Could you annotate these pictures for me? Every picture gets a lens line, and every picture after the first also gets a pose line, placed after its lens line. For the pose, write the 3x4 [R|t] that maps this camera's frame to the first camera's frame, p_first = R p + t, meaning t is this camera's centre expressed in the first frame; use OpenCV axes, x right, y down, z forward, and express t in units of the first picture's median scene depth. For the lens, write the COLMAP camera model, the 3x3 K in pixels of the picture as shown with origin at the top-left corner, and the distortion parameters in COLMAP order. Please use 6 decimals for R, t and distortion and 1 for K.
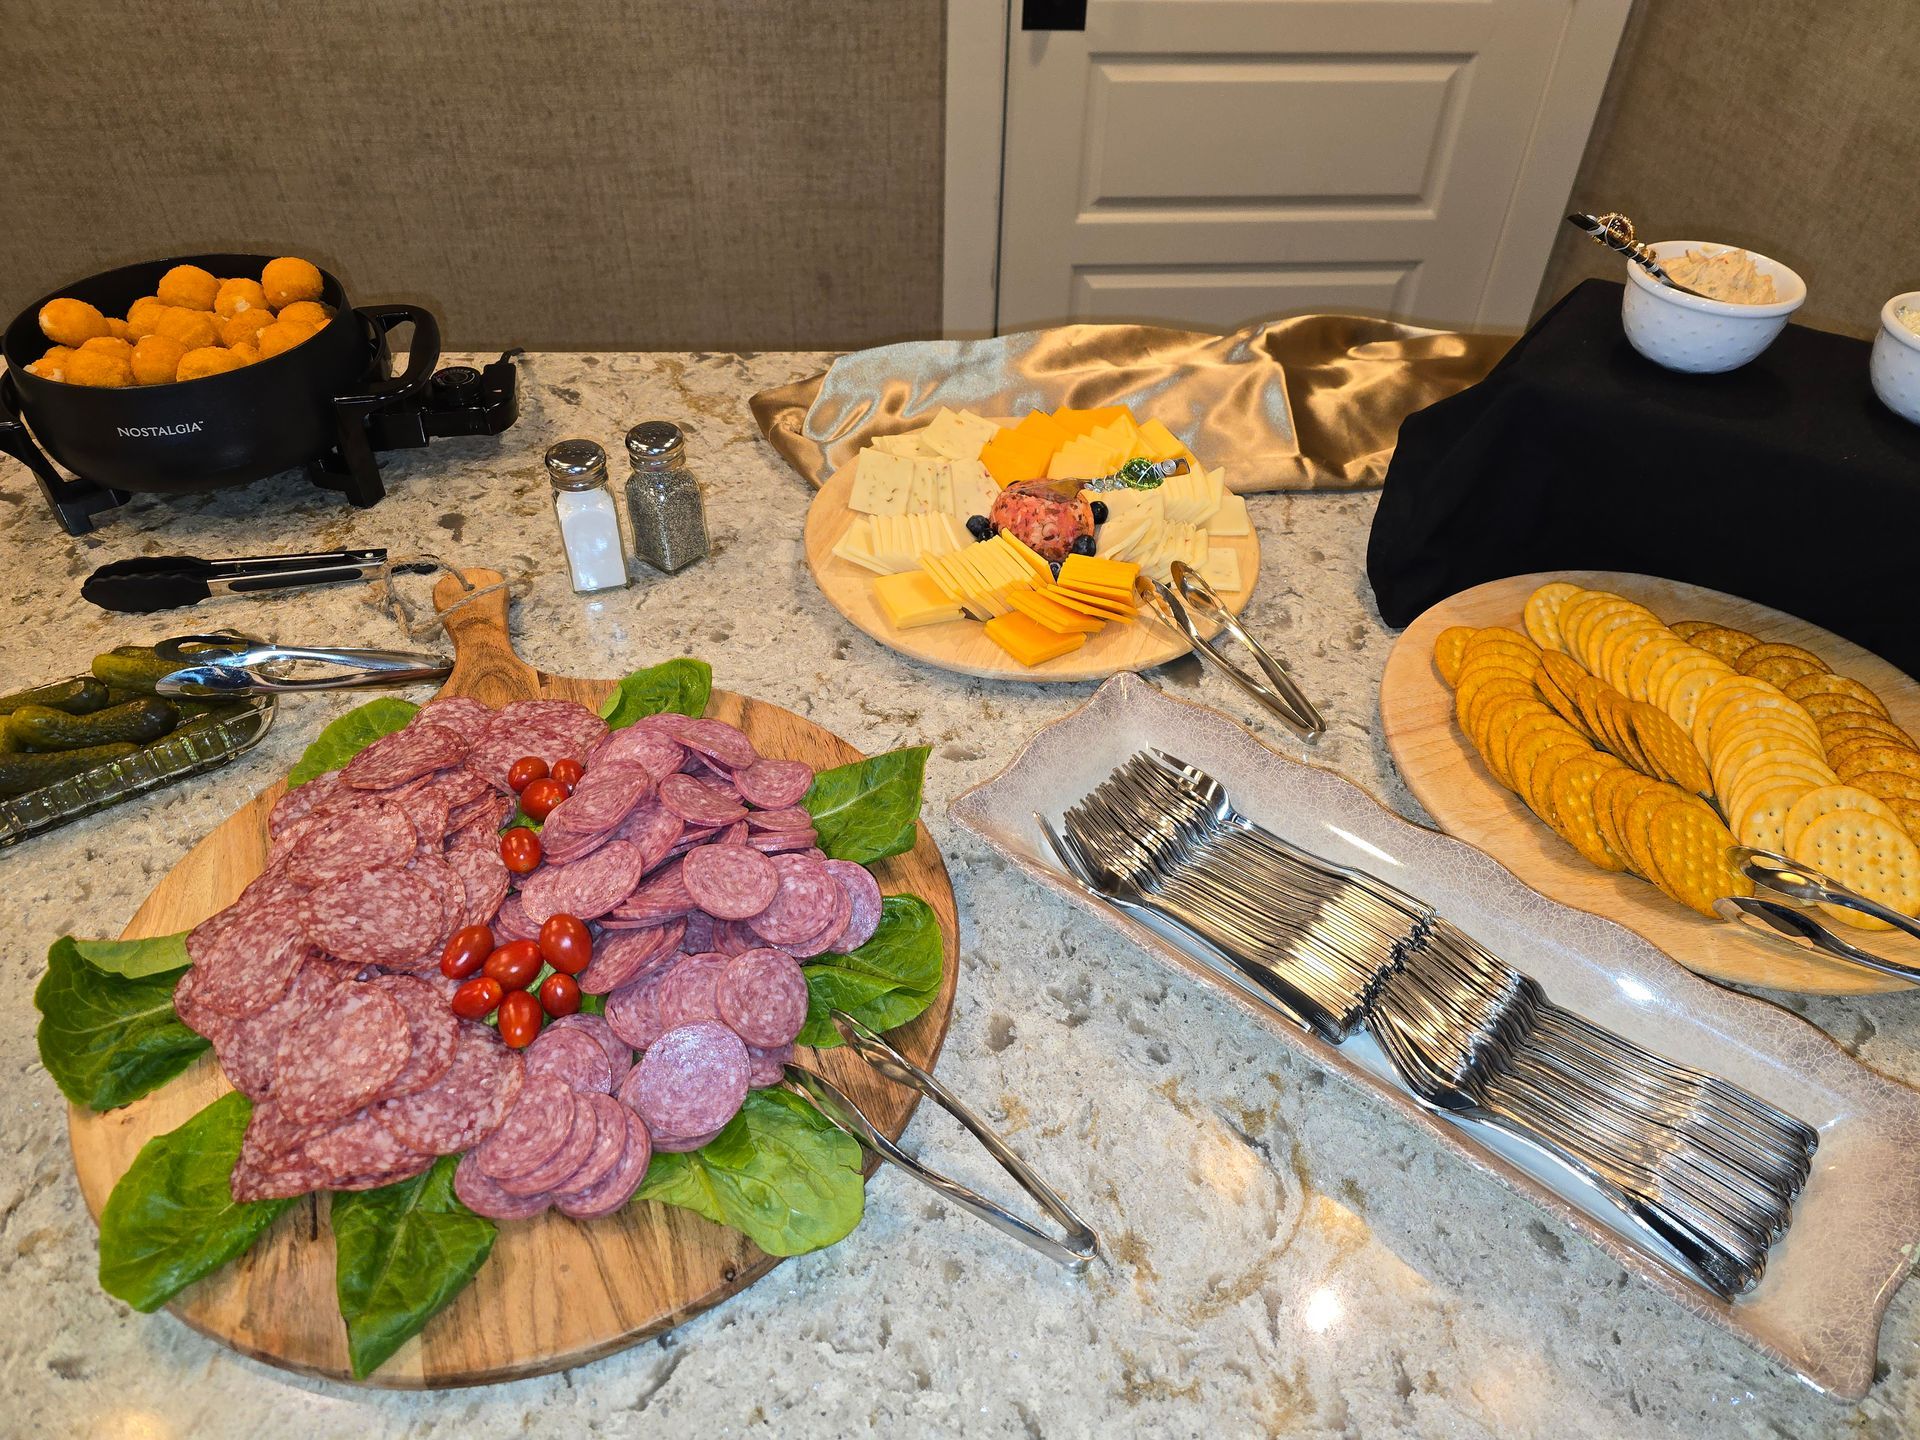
lens RADIAL K [[1284.8, 0, 931.8], [0, 1284.8, 693.4], [0, 0, 1]] dist [0.048069, -0.044149]
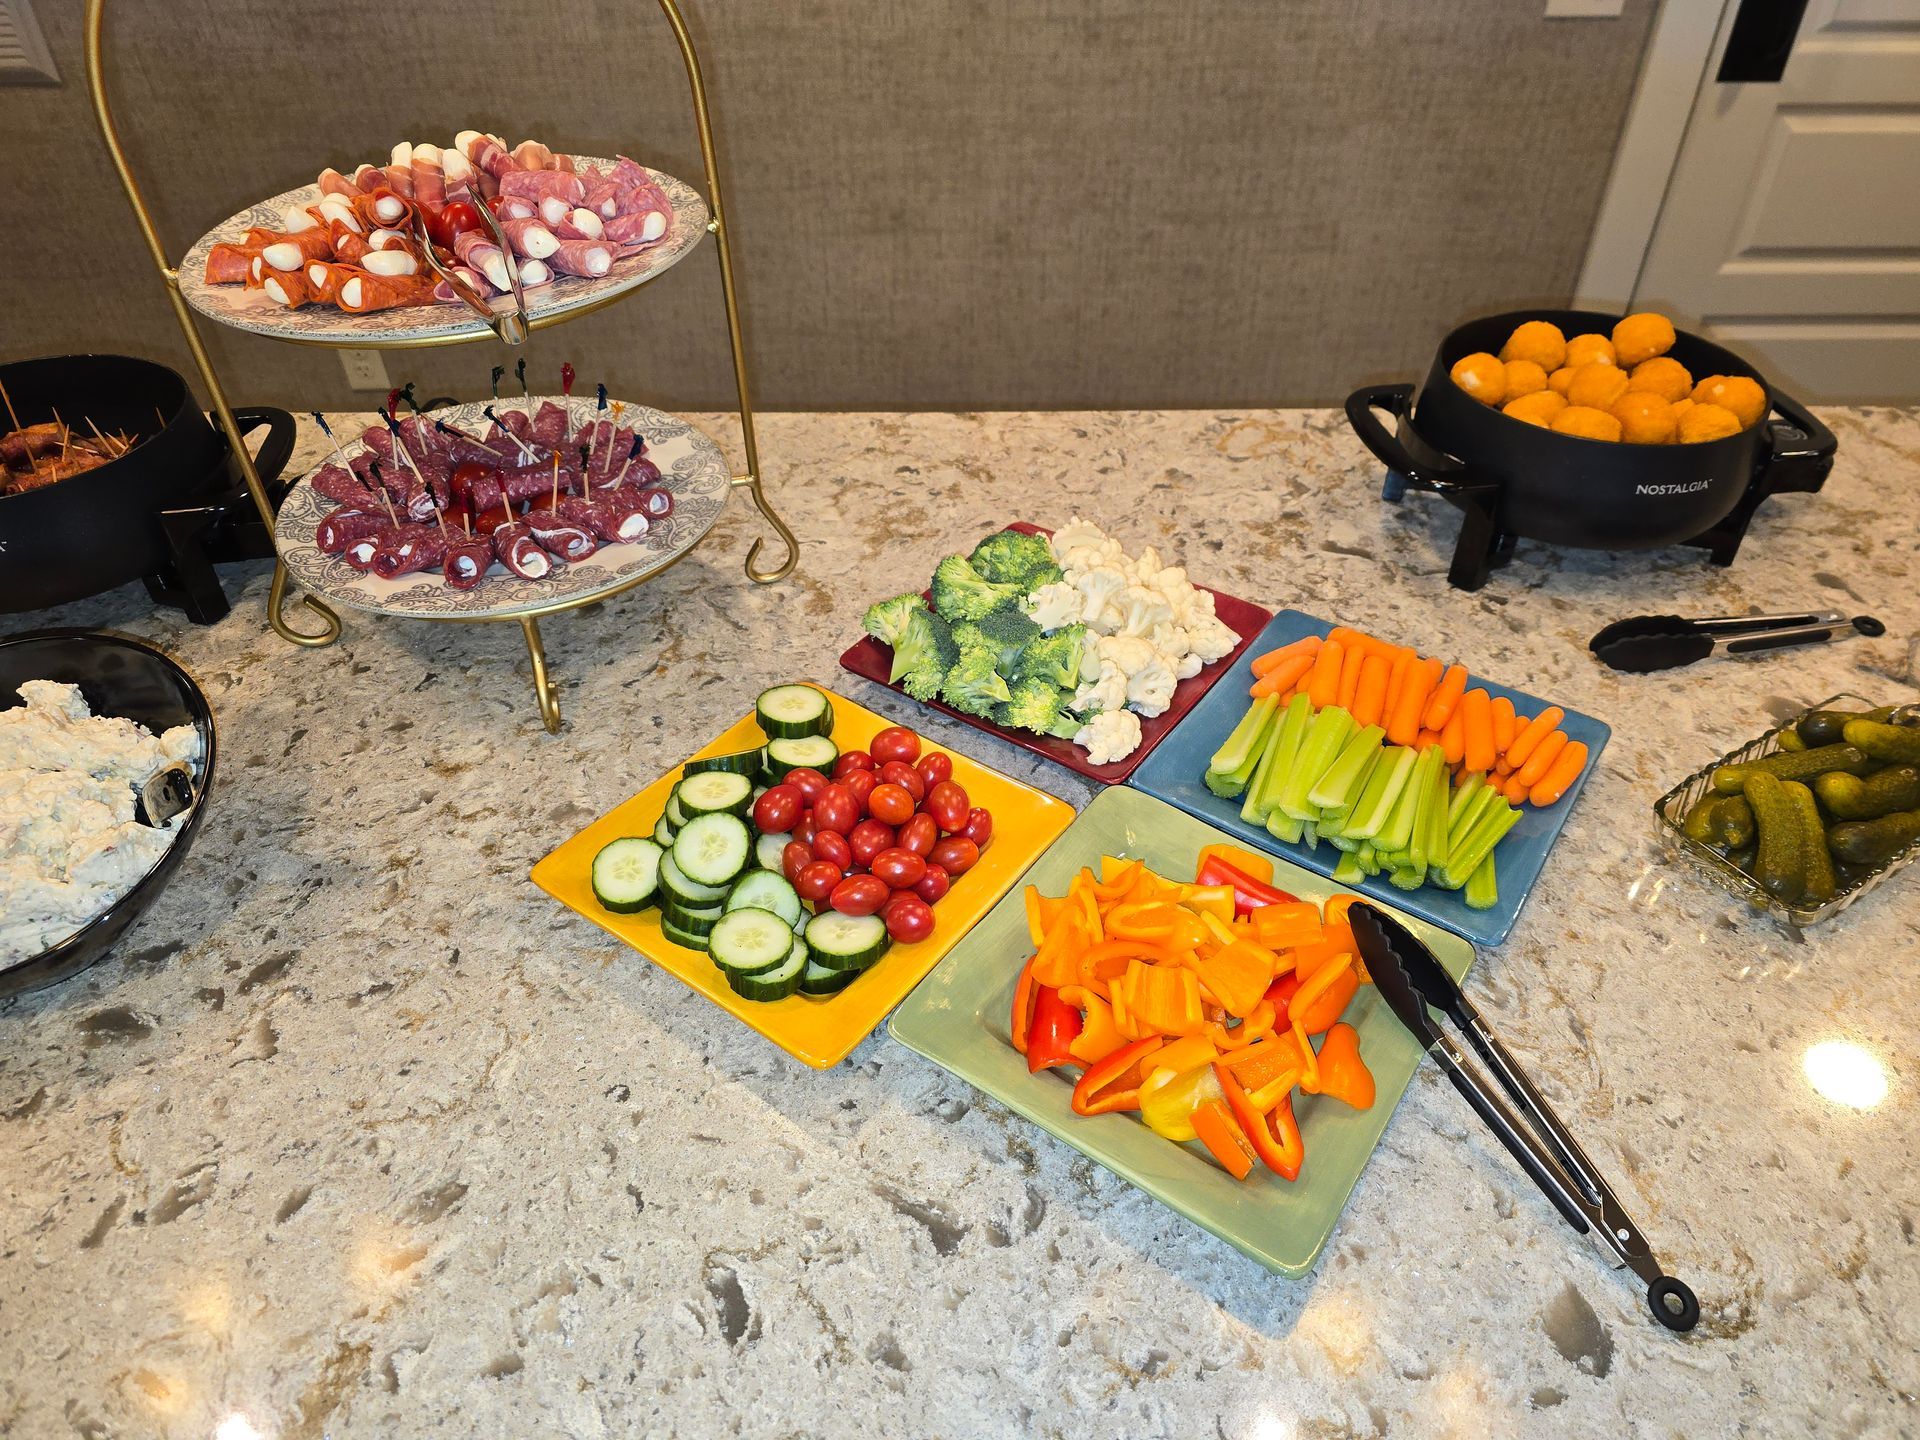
lens RADIAL K [[1284.8, 0, 949.7], [0, 1284.8, 689.4], [0, 0, 1]] dist [0.048069, -0.044149]
pose [[0.997848, 0.019139, -0.062712, -0.430635], [-0.021530, 0.999058, -0.037686, -0.000375], [0.061931, 0.038955, 0.997320, -0.004629]]
